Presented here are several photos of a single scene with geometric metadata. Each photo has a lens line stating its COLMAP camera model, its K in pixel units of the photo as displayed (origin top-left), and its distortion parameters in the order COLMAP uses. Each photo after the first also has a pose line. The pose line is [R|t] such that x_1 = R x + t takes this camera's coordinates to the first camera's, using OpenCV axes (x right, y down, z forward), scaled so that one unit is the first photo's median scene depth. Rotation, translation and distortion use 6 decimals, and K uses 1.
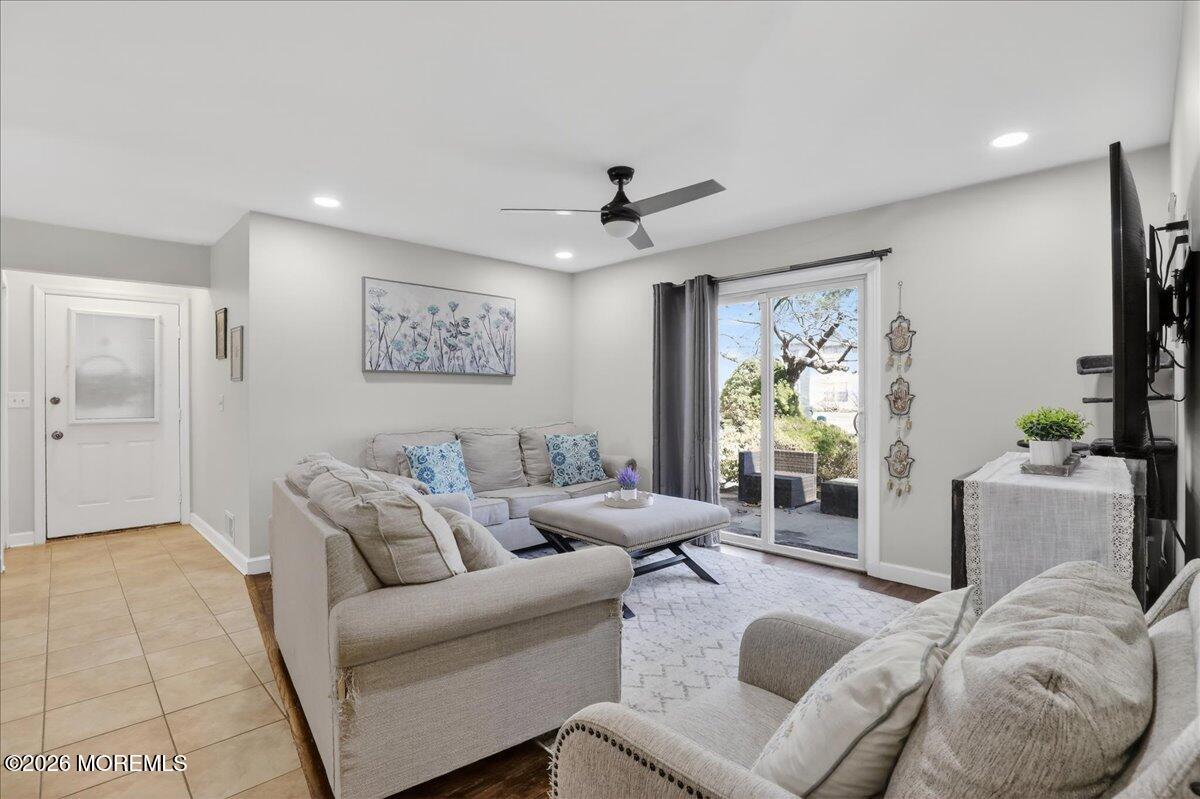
lens RADIAL K [[555.7, 0, 597.5], [0, 555.7, 391.5], [0, 0, 1]] dist [-0.029800, 0.000137]
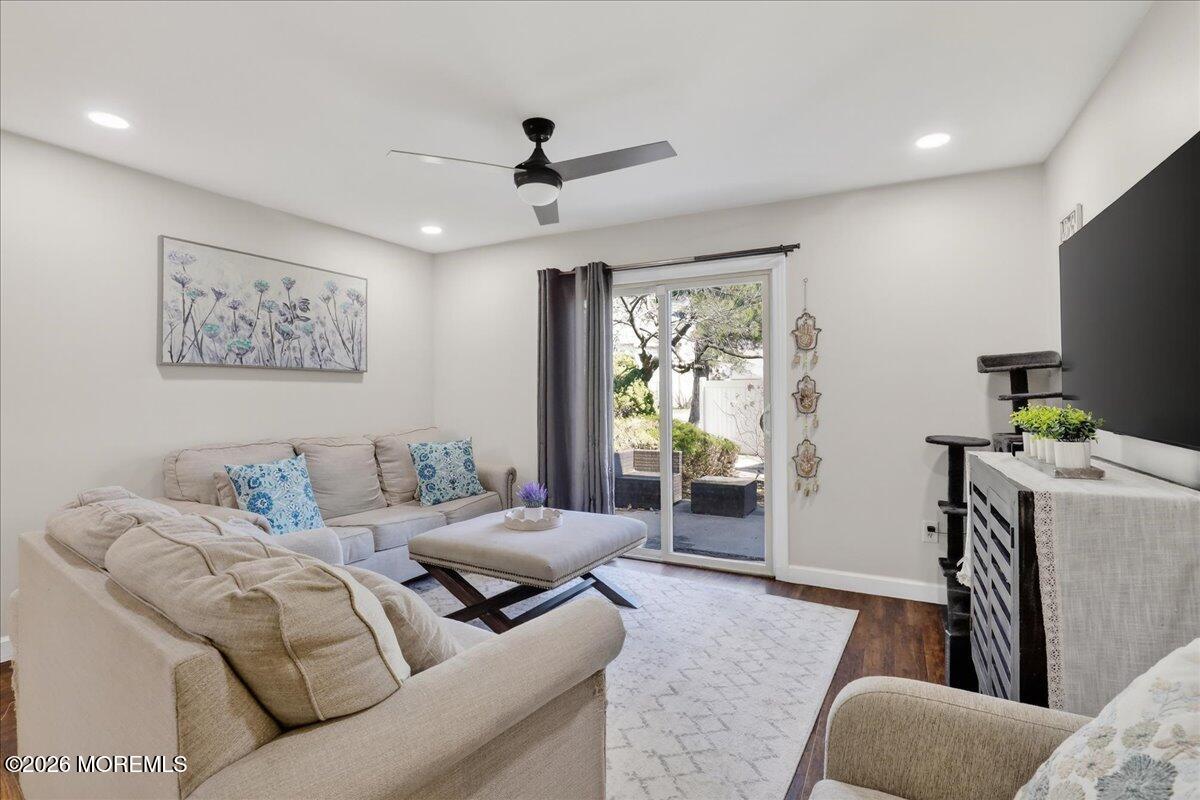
lens RADIAL K [[564.4, 0, 593.1], [0, 564.4, 382.4], [0, 0, 1]] dist [-0.030366, 0.001195]
pose [[0.954113, 0.000852, 0.299446, -0.092155], [0.003464, 0.999898, -0.013882, -0.000508], [-0.299427, 0.014282, 0.954012, 0.126331]]
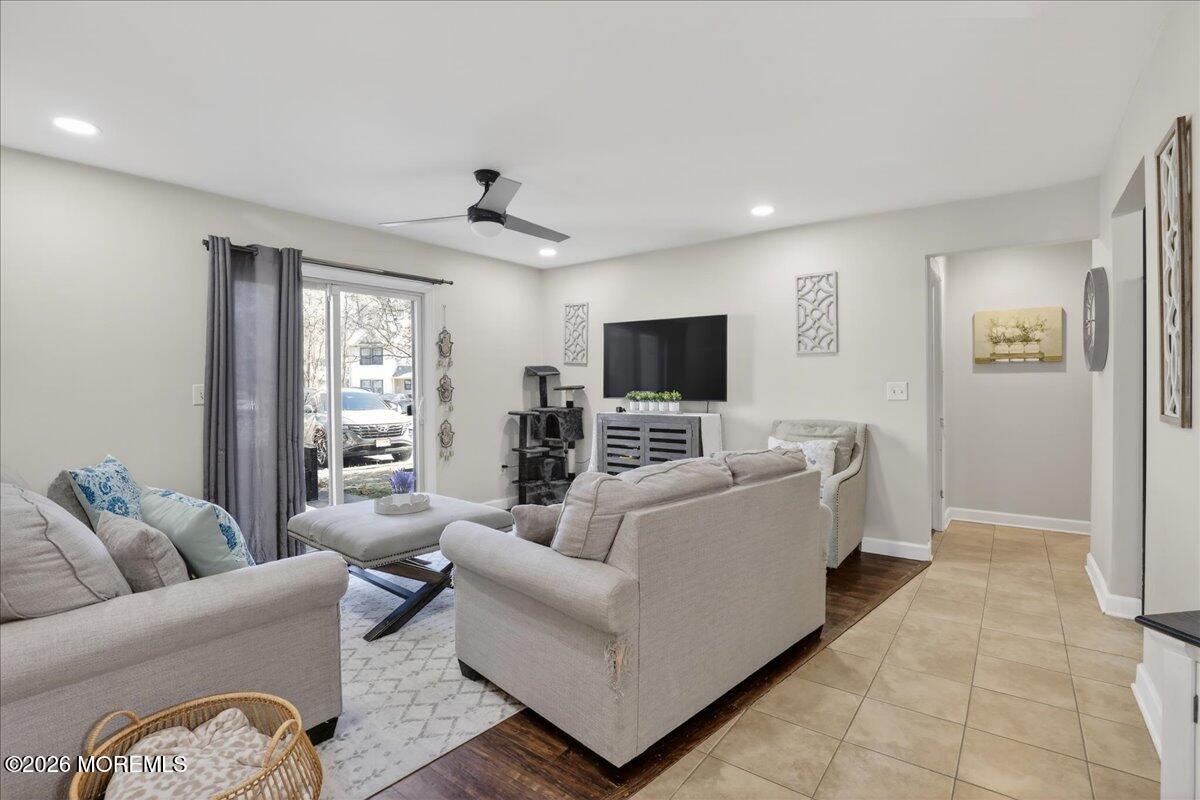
lens RADIAL K [[557.4, 0, 596.2], [0, 557.4, 384.7], [0, 0, 1]] dist [-0.031149, 0.001189]
pose [[-0.138067, 0.003524, 0.990417, -0.716772], [0.003390, 0.999989, -0.003086, 0.003933], [-0.990417, 0.002932, -0.138078, 0.659010]]
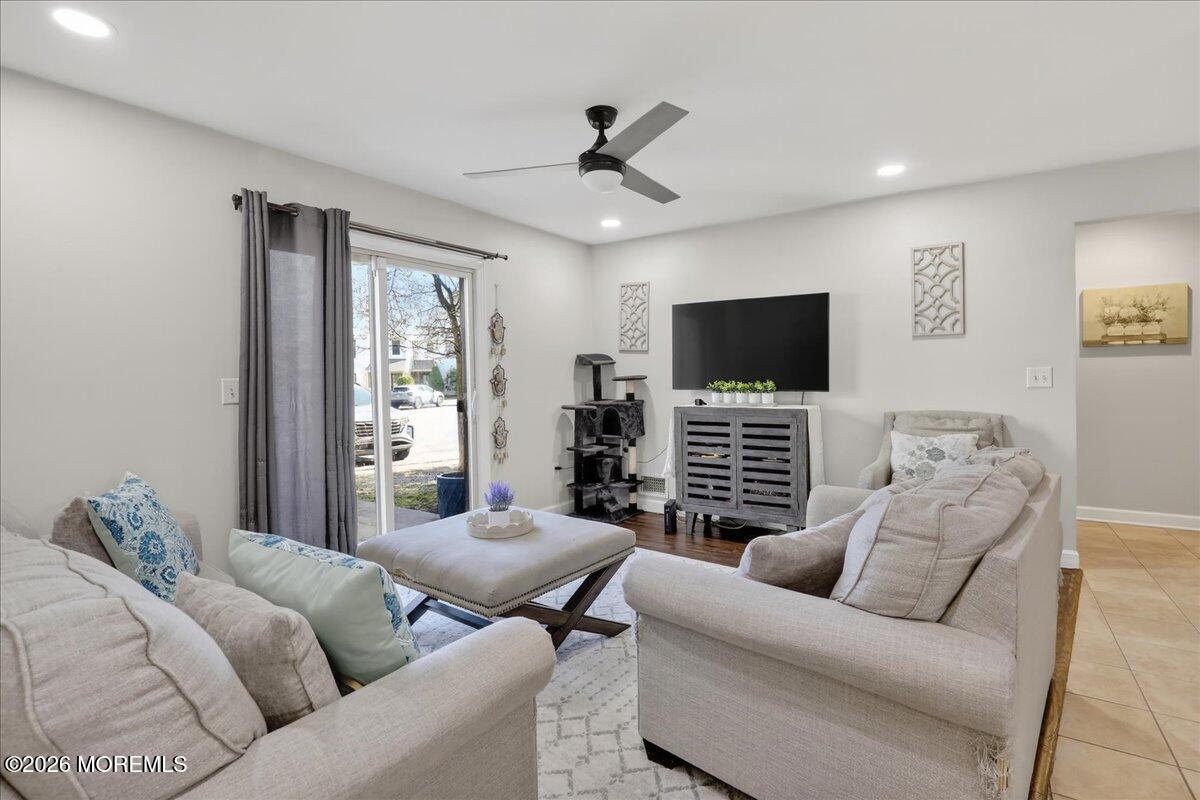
lens RADIAL K [[564.4, 0, 593.1], [0, 564.4, 382.4], [0, 0, 1]] dist [-0.030366, 0.001195]
pose [[-0.182020, -0.006360, 0.983274, -0.558696], [0.014188, 0.999858, 0.009094, 0.004235], [-0.983192, 0.015606, -0.181904, 0.822899]]
